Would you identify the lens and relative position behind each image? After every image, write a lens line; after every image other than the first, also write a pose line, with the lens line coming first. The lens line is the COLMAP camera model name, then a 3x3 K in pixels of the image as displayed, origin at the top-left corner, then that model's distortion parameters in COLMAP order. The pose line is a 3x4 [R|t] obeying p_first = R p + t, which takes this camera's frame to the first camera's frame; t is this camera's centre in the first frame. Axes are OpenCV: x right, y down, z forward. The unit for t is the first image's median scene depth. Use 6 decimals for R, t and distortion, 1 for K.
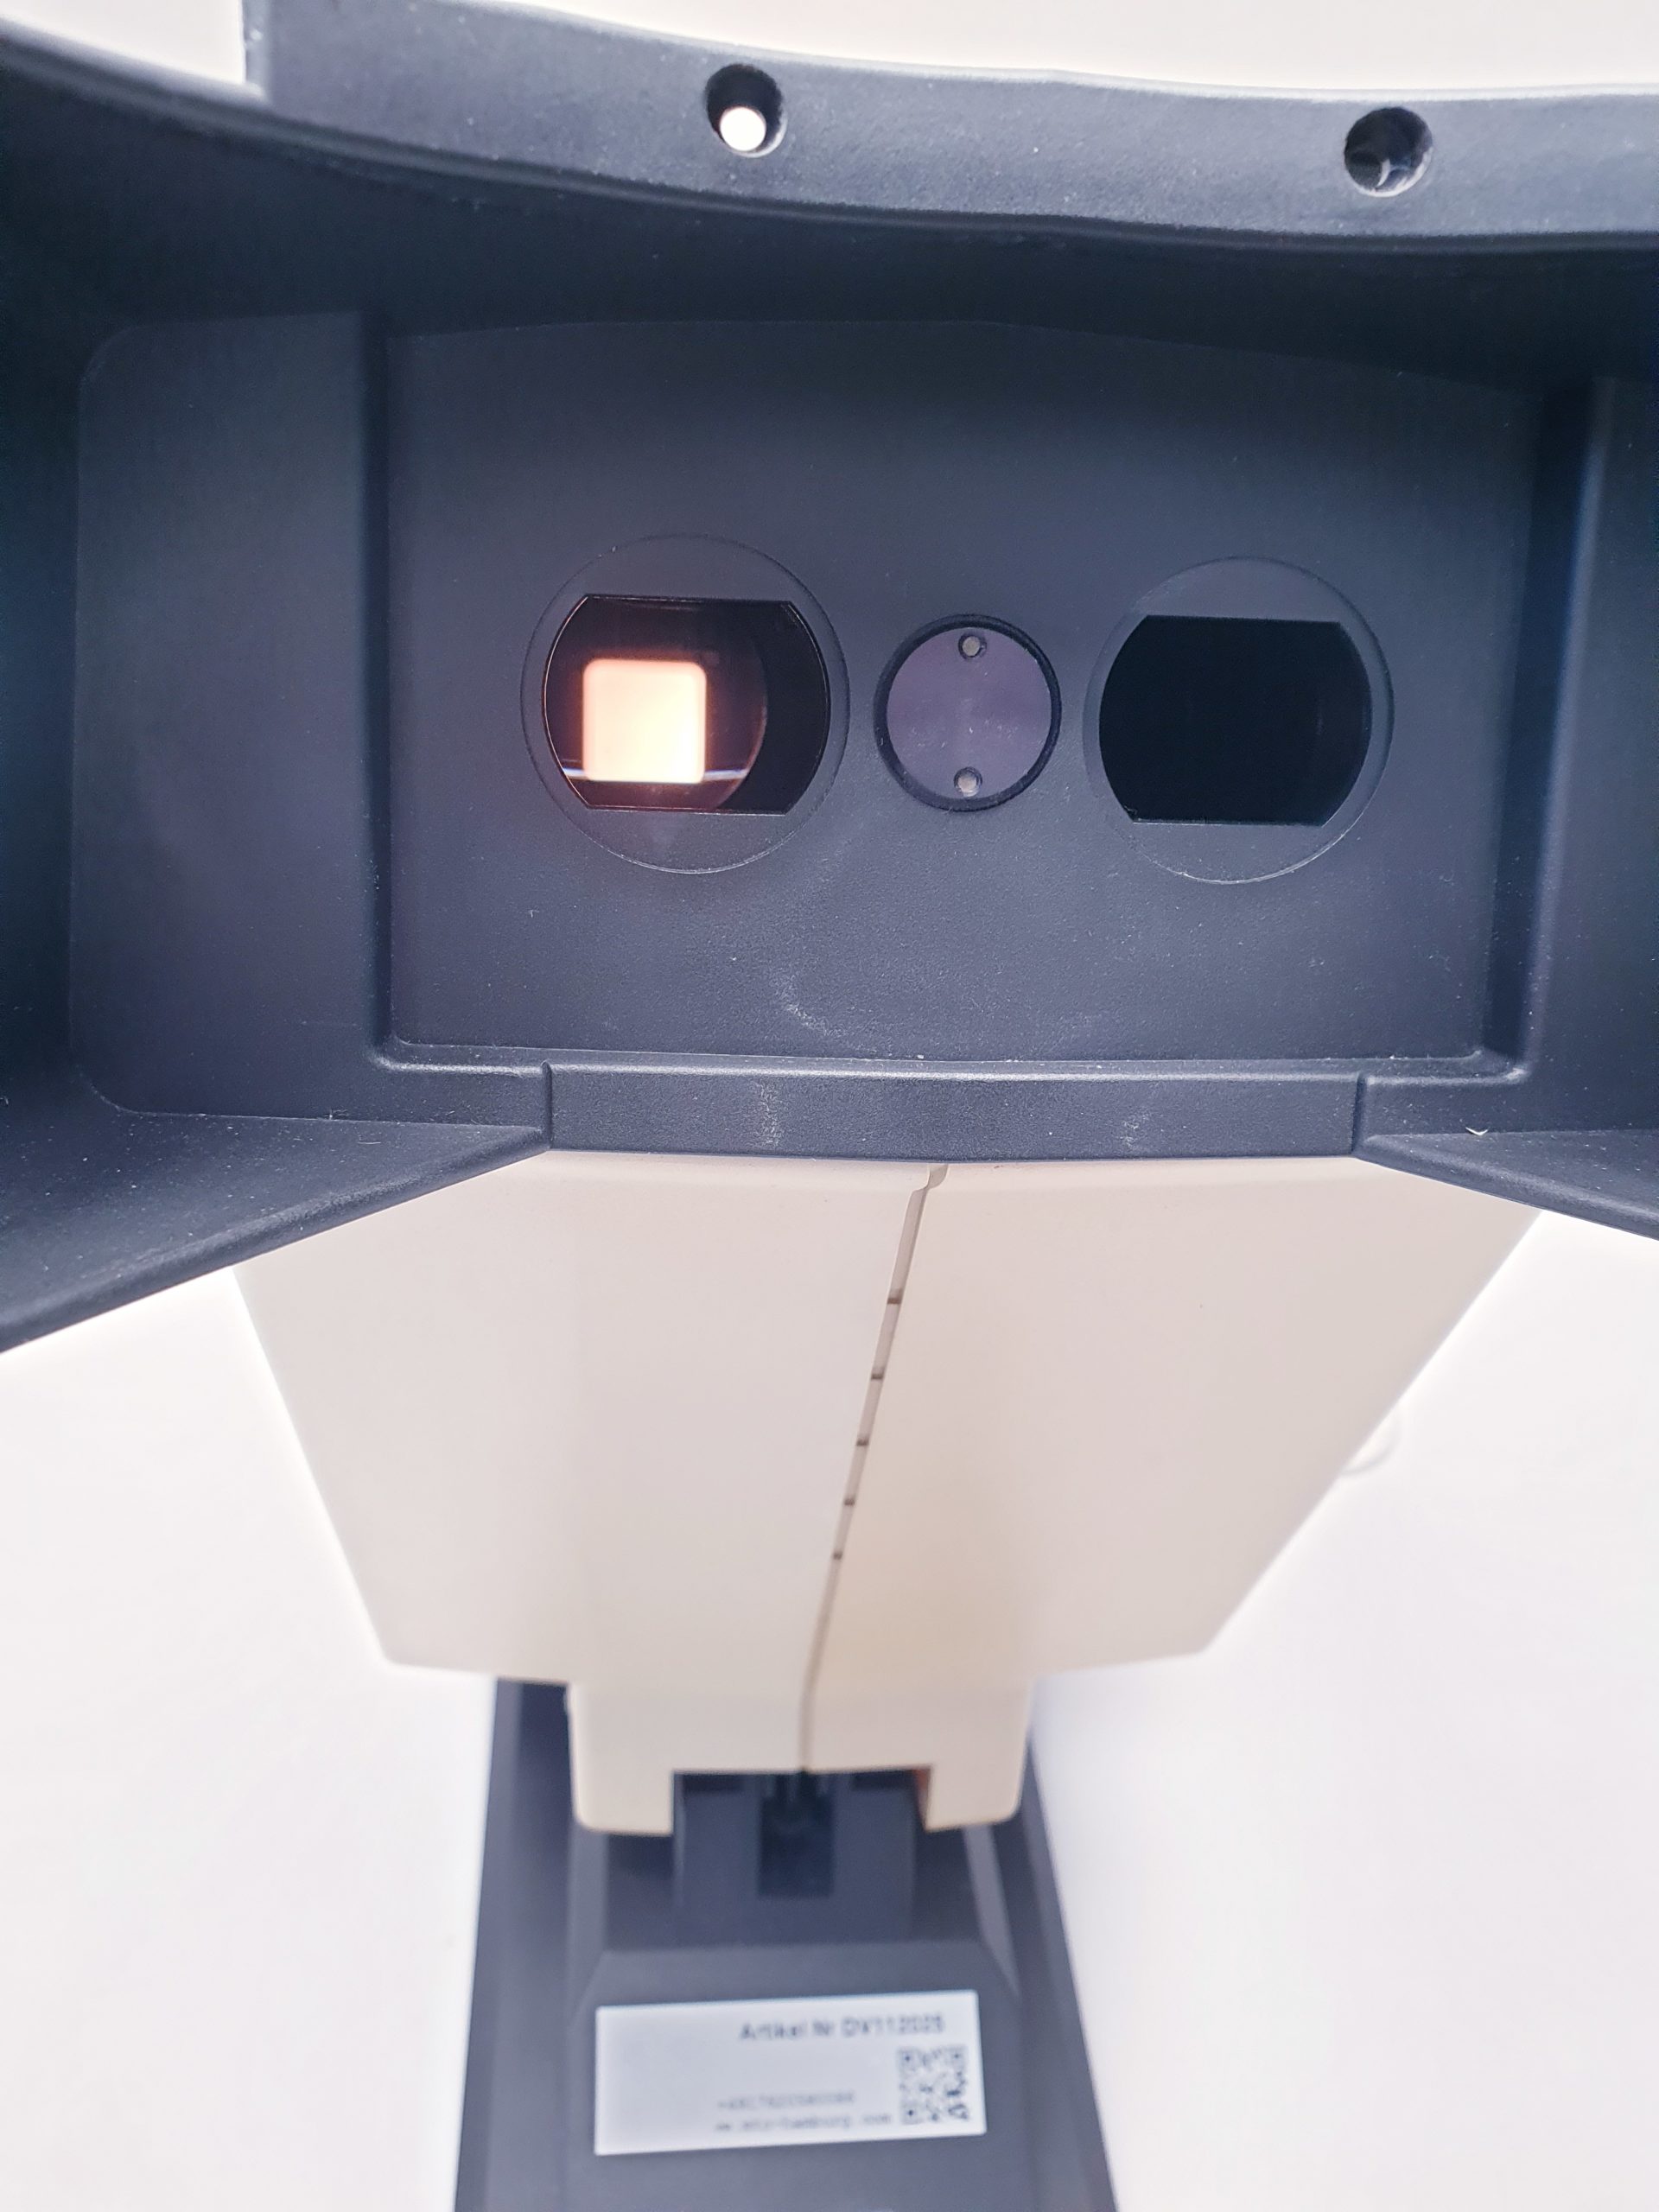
lens RADIAL K [[1782.7, 0, 810.8], [0, 1782.7, 1093.8], [0, 0, 1]] dist [-0.008402, 0.002564]
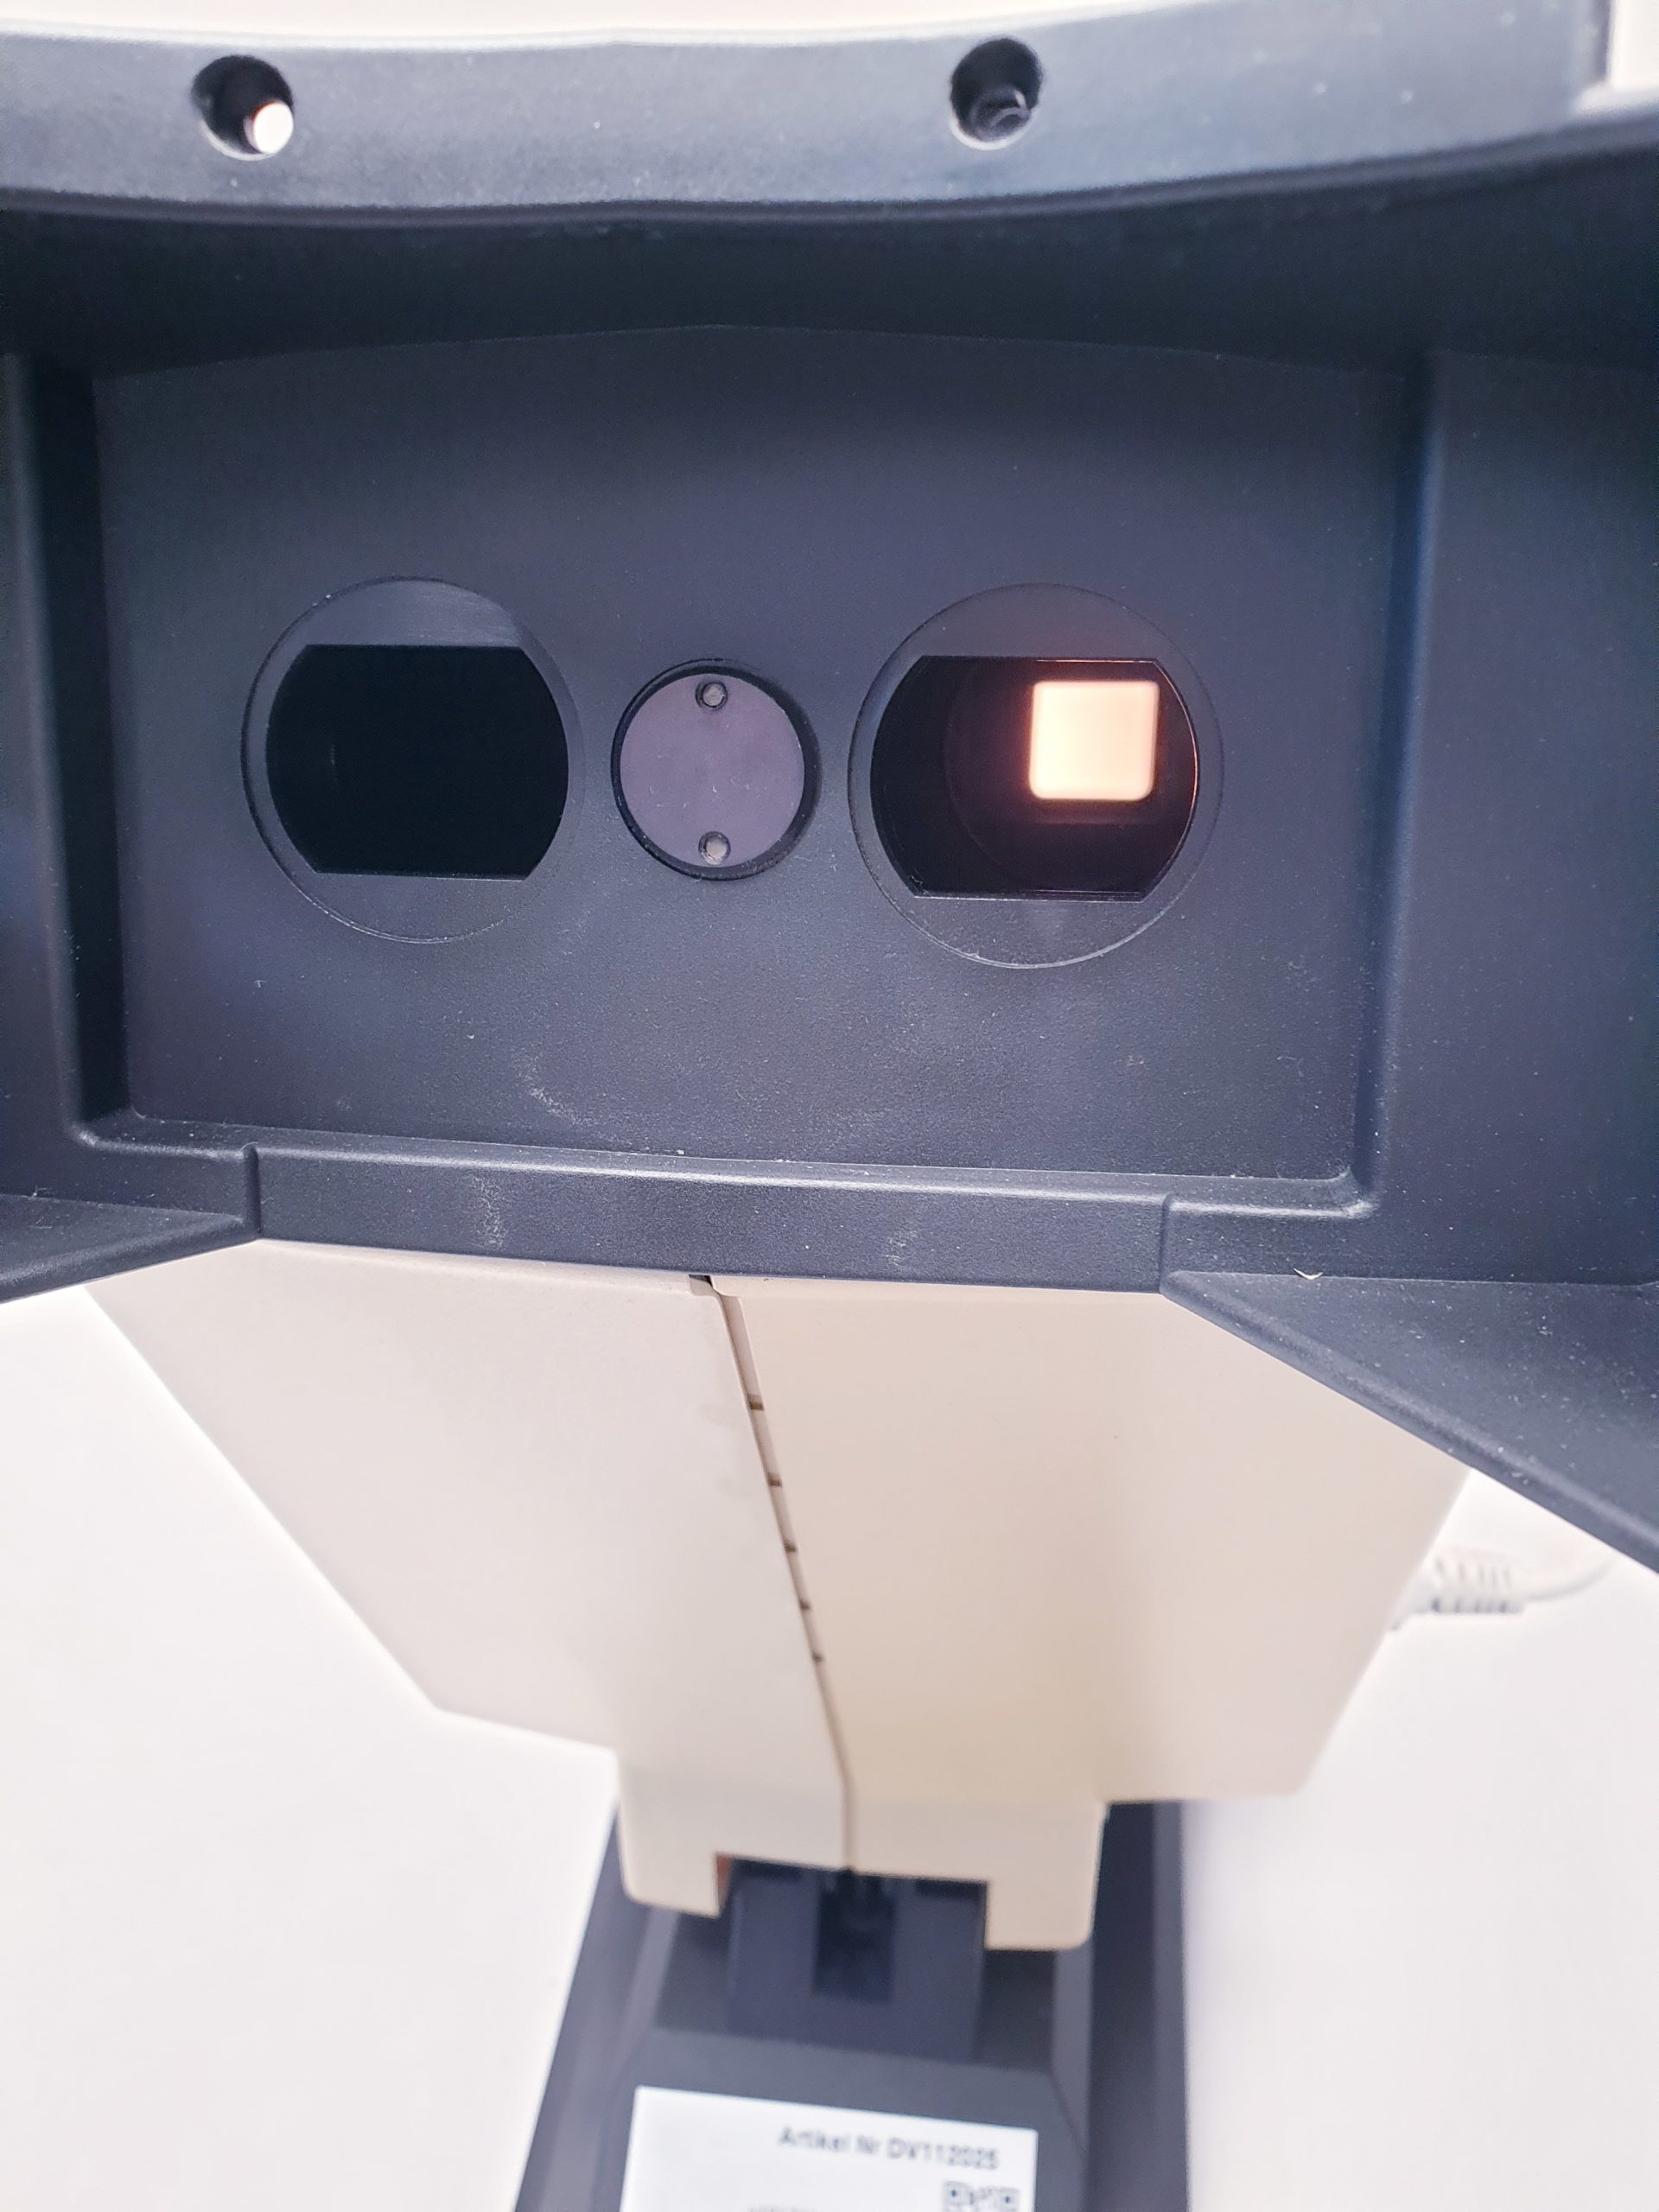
lens RADIAL K [[1777.3, 0, 850.3], [0, 1777.3, 1098.8], [0, 0, 1]] dist [0.008036, -0.016098]
pose [[0.976059, 0.037286, -0.214287, 0.342941], [-0.037760, 0.999285, 0.001883, -0.053666], [0.214204, 0.006254, 0.976769, 0.149795]]
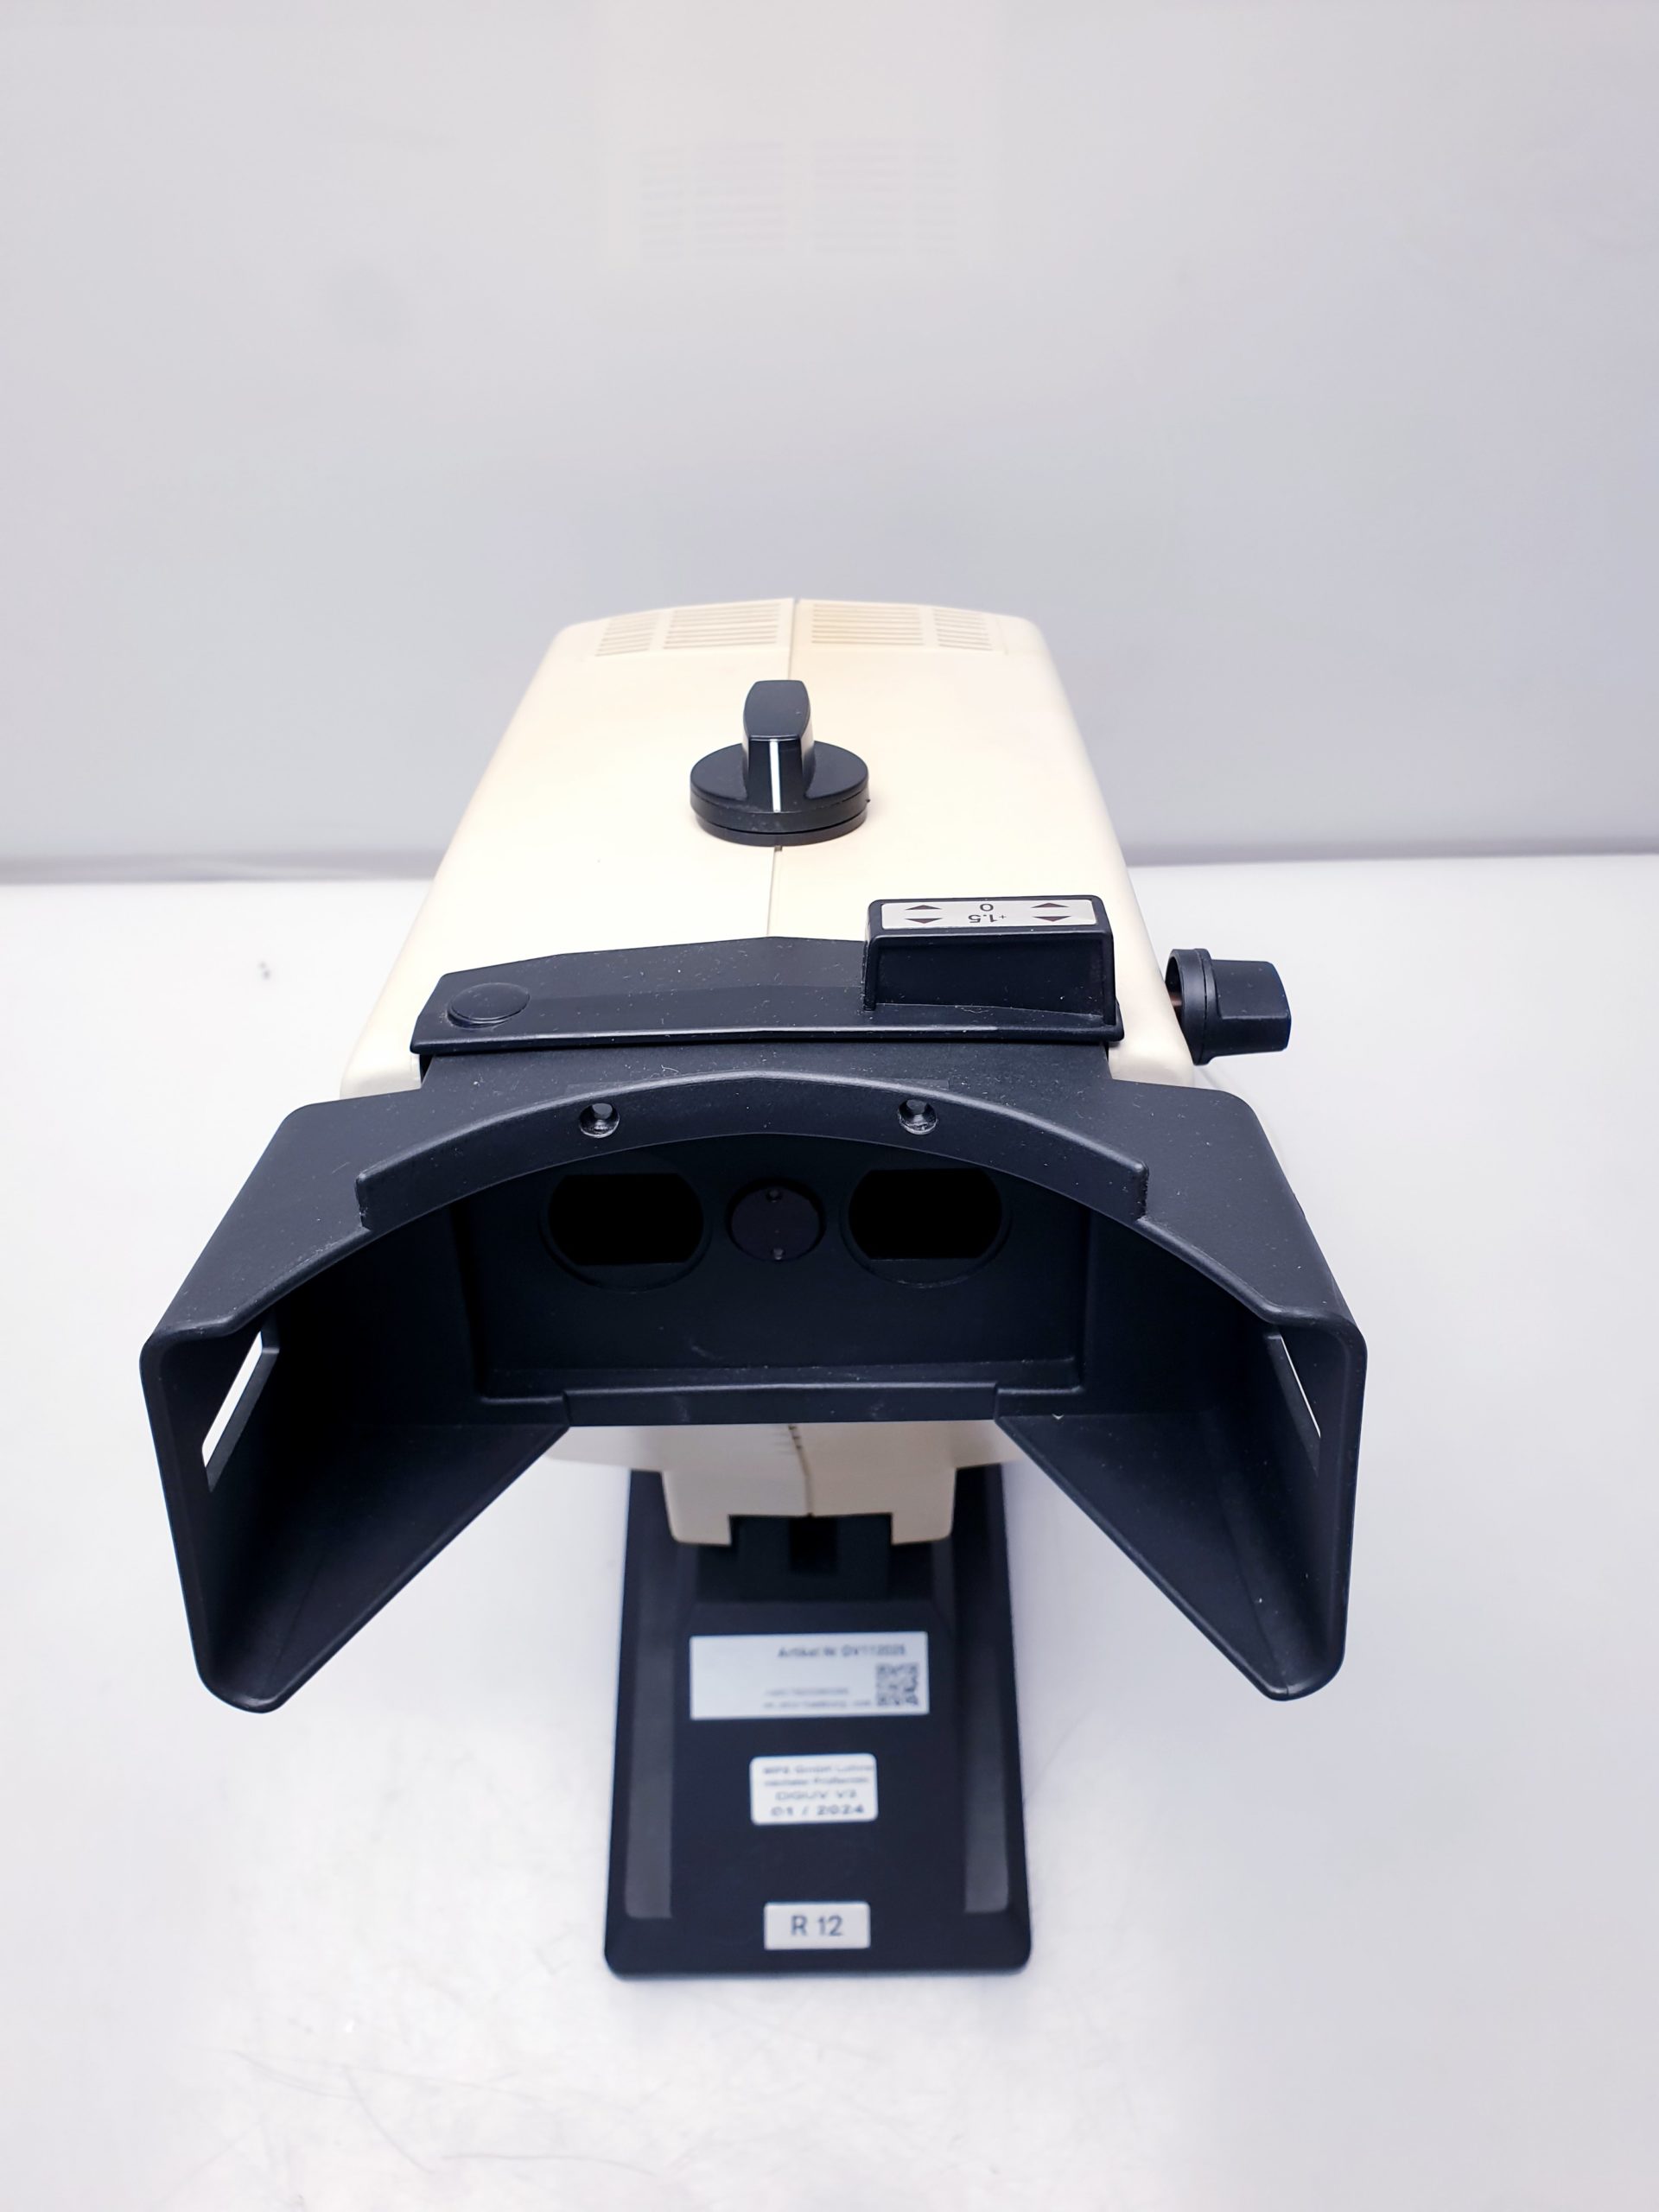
lens RADIAL K [[1777.3, 0, 850.3], [0, 1777.3, 1098.8], [0, 0, 1]] dist [0.008036, -0.016098]
pose [[0.995759, 0.004567, -0.091892, 0.329578], [0.025917, 0.944398, 0.327781, -0.921332], [0.088279, -0.328773, 0.940274, -0.680705]]
